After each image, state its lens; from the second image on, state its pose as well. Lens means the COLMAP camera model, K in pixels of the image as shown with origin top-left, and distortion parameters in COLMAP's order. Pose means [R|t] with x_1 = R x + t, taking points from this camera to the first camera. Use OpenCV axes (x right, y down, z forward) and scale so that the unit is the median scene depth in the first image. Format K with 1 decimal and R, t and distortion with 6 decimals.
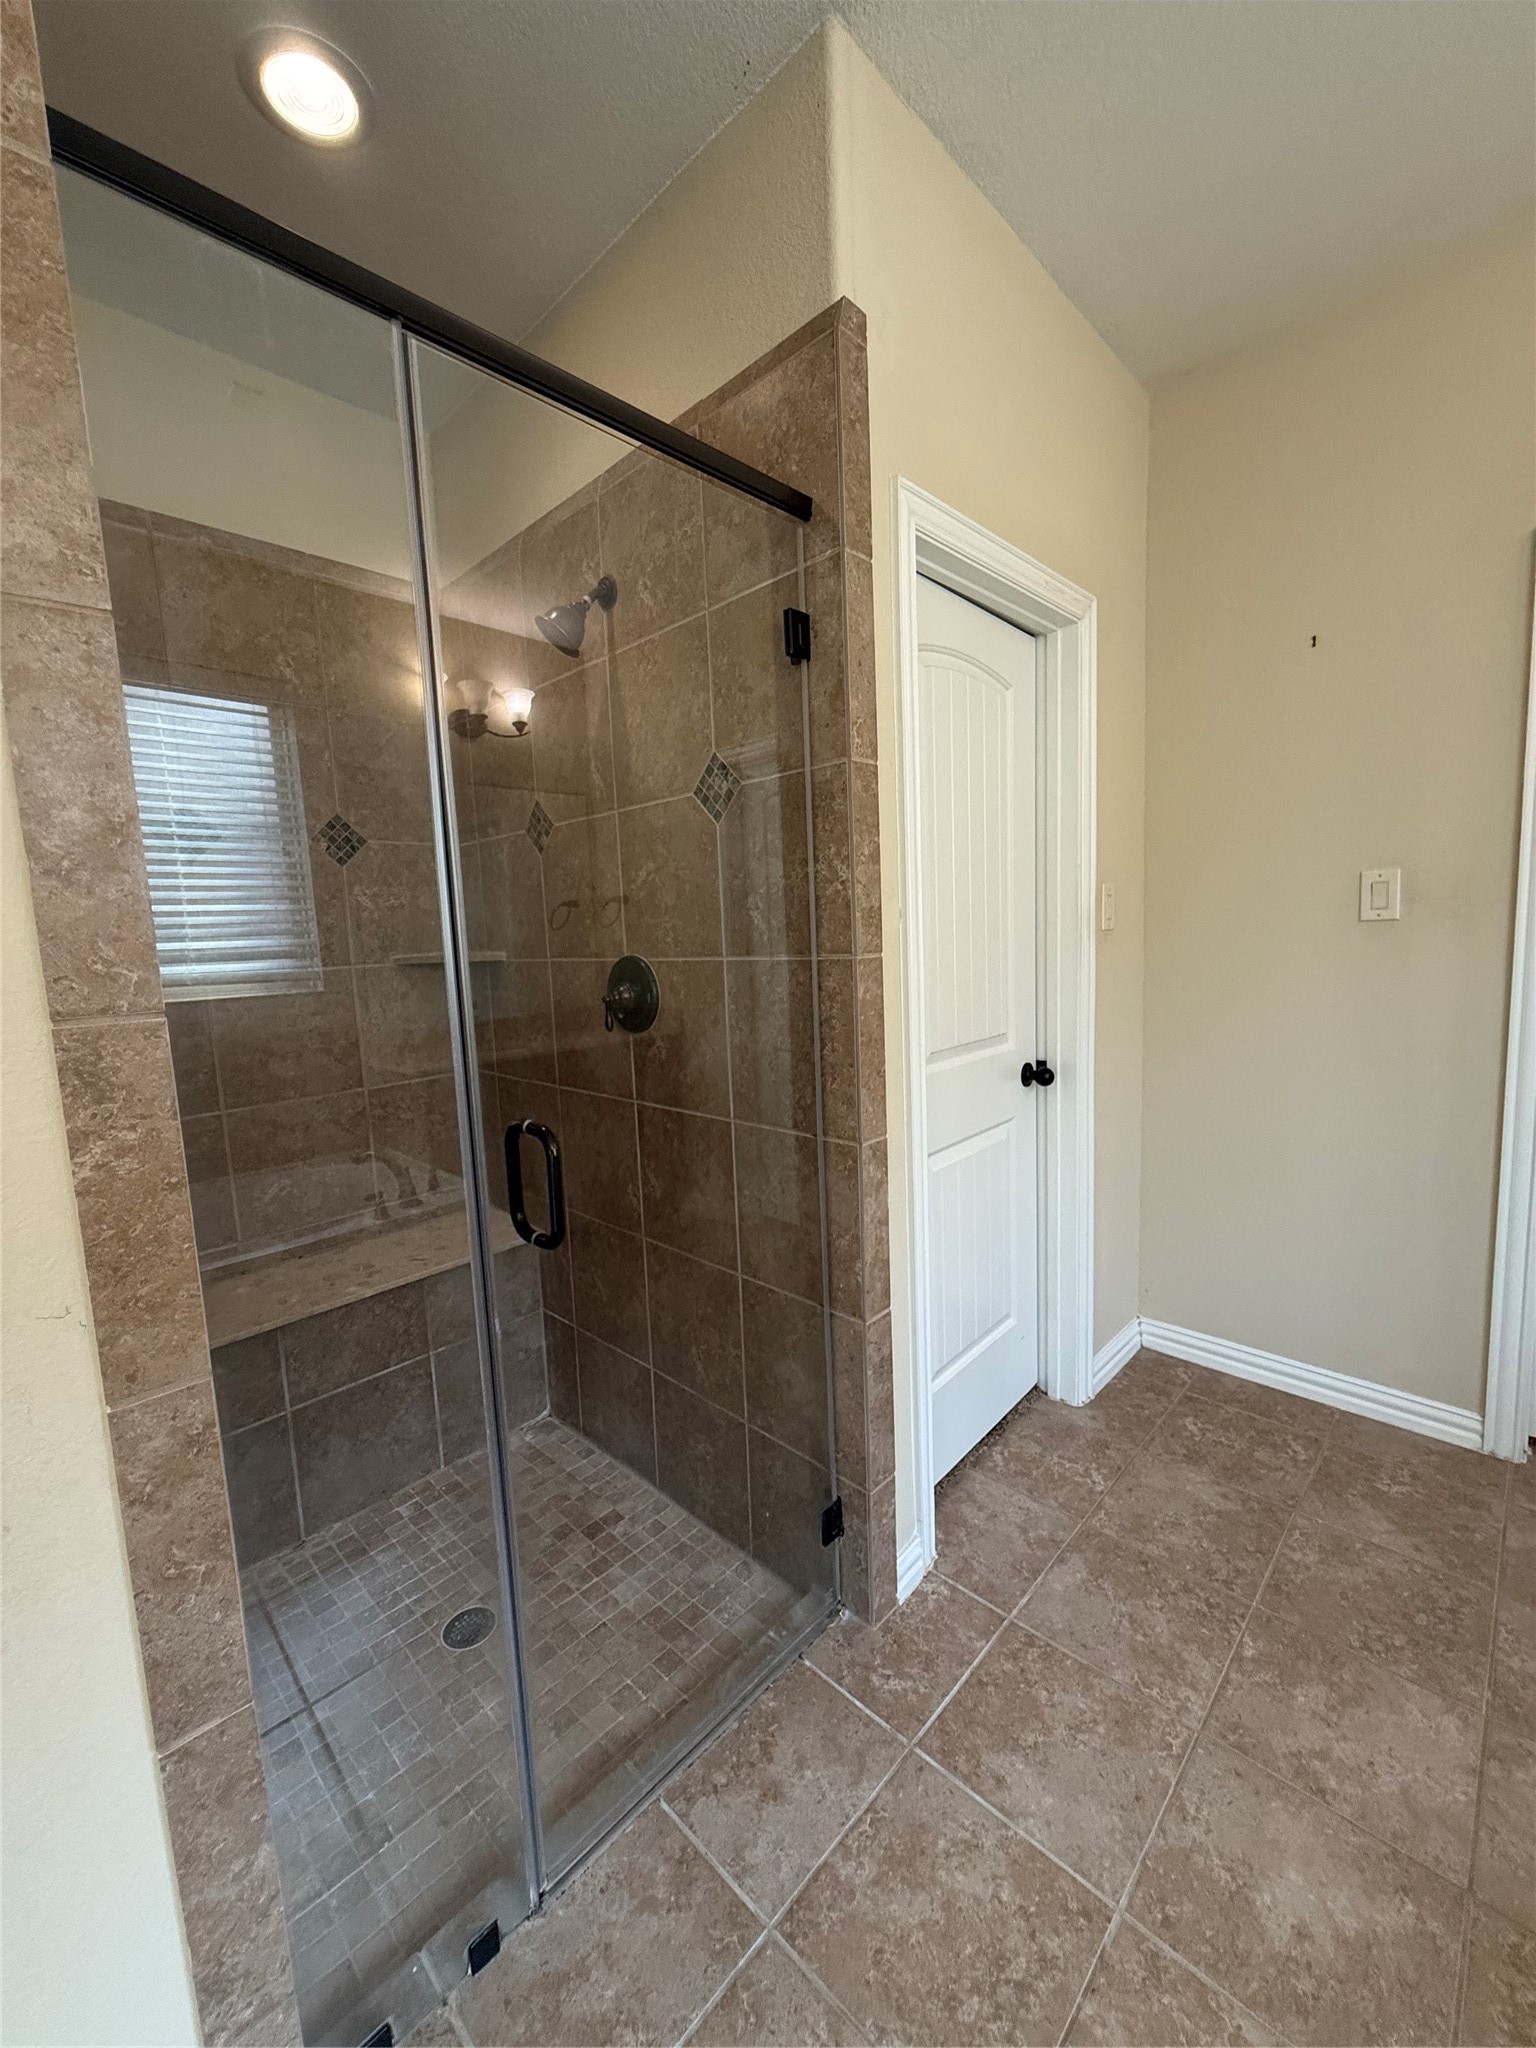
lens RADIAL K [[813.7, 0, 765.6], [0, 813.7, 1023.2], [0, 0, 1]] dist [0.000135, -0.000202]
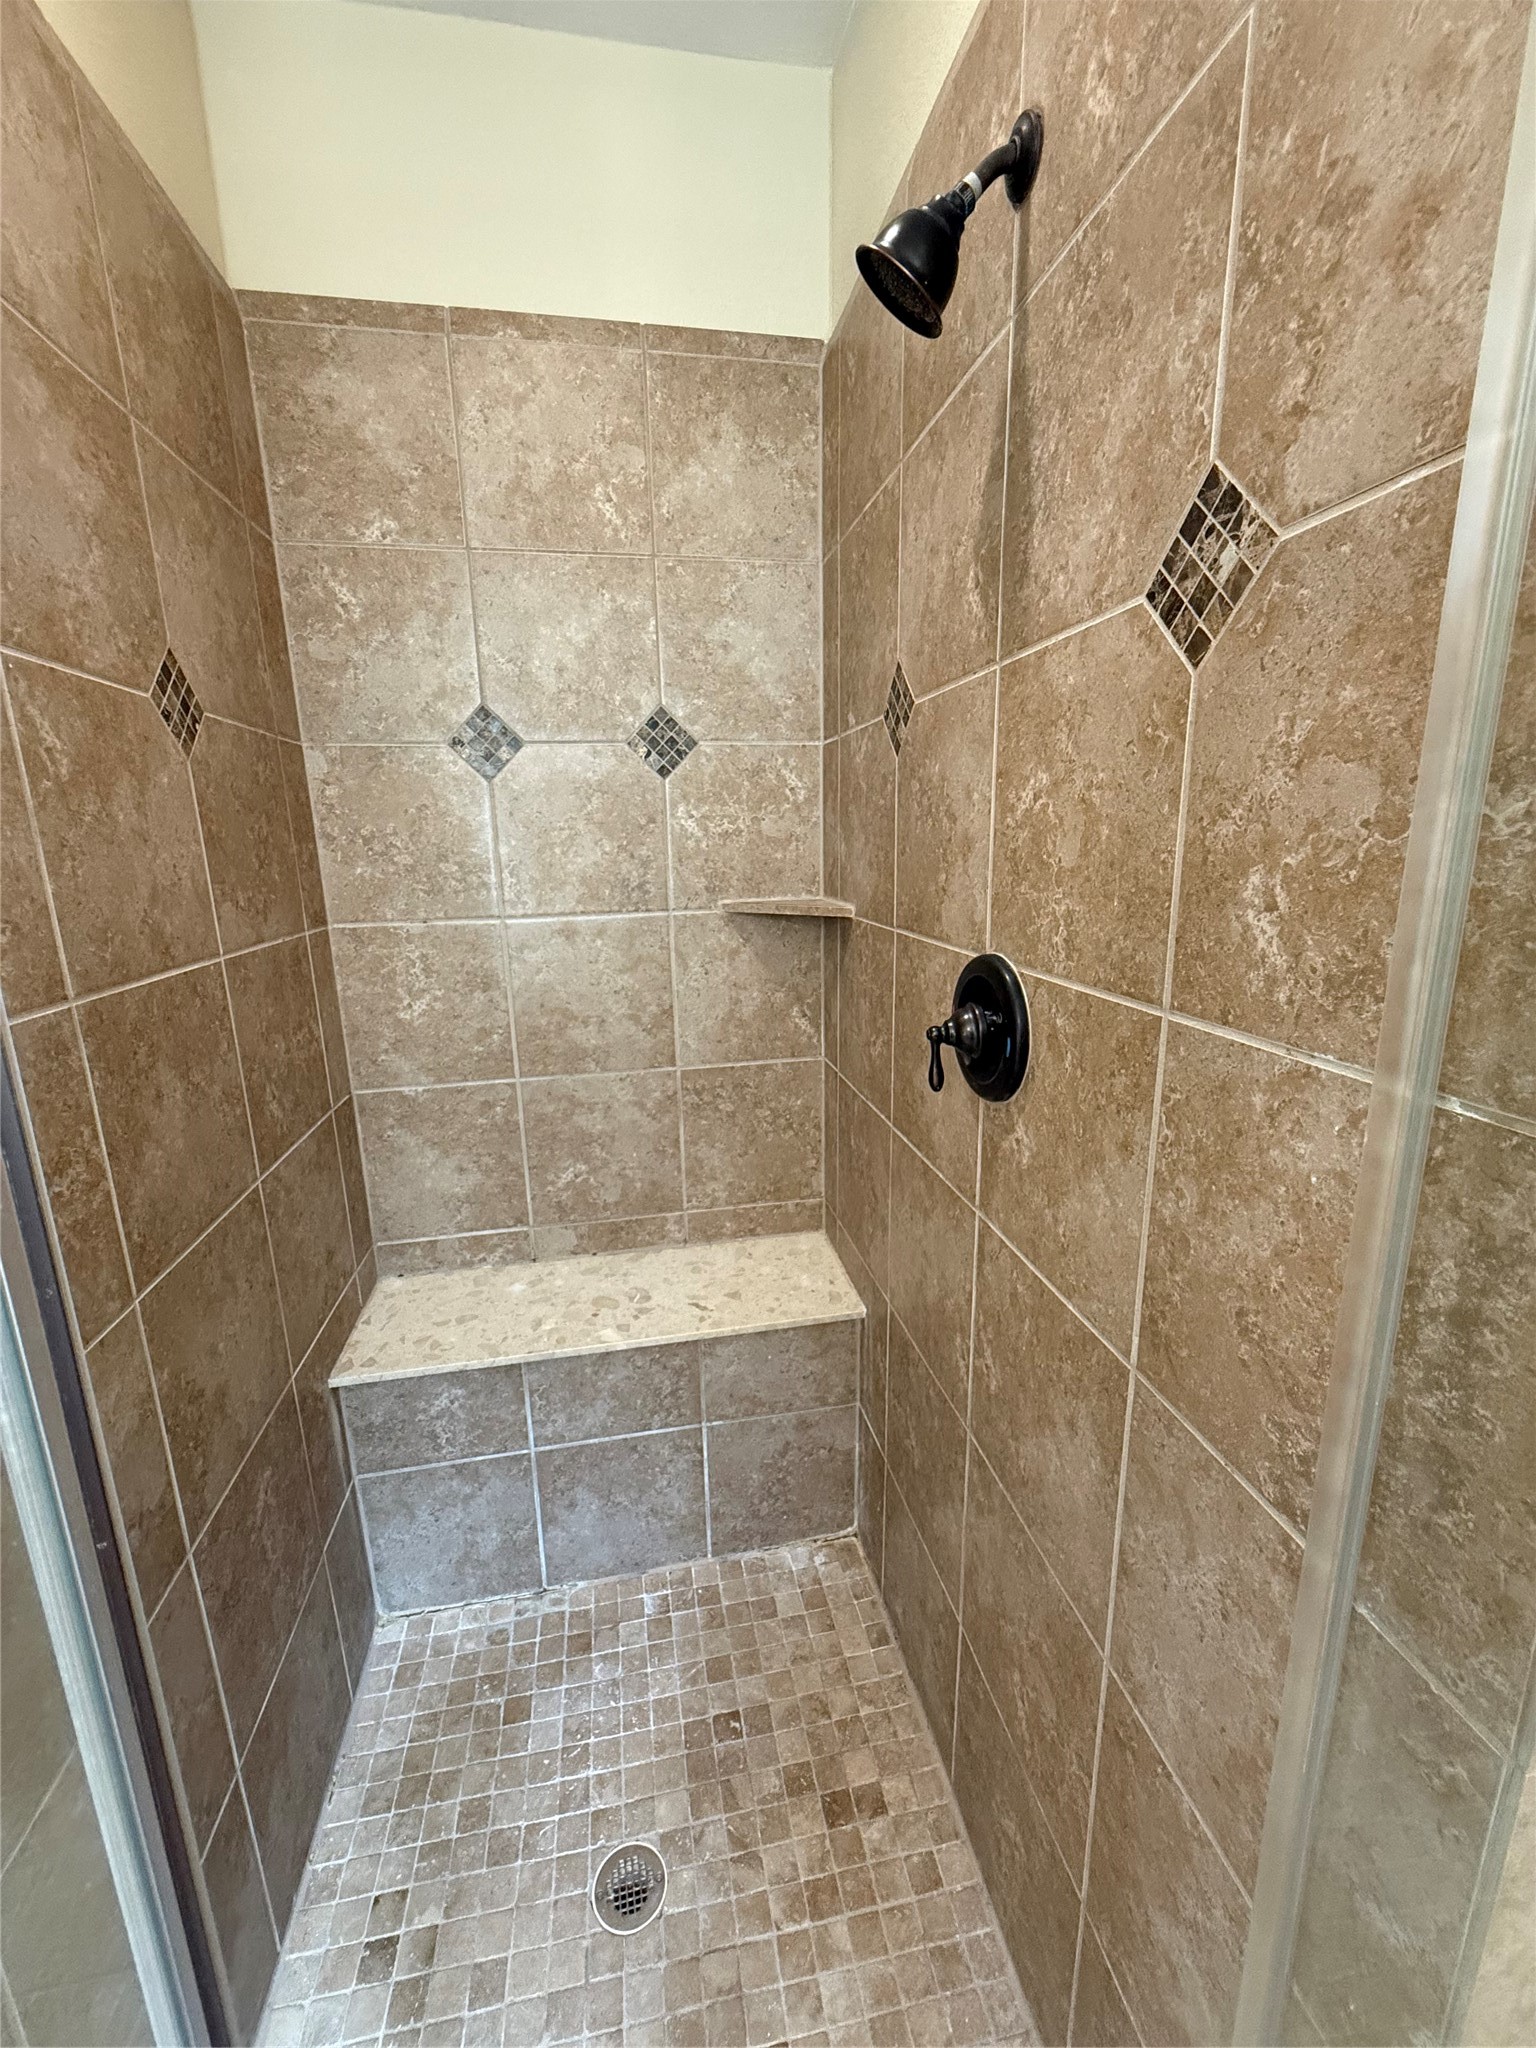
lens RADIAL K [[813.7, 0, 768.6], [0, 813.7, 1022.4], [0, 0, 1]] dist [0.000135, -0.000202]
pose [[0.816288, 0.153679, -0.556827, 0.013157], [-0.081989, 0.985026, 0.151666, -0.101502], [0.571797, -0.078149, 0.816664, 0.460940]]
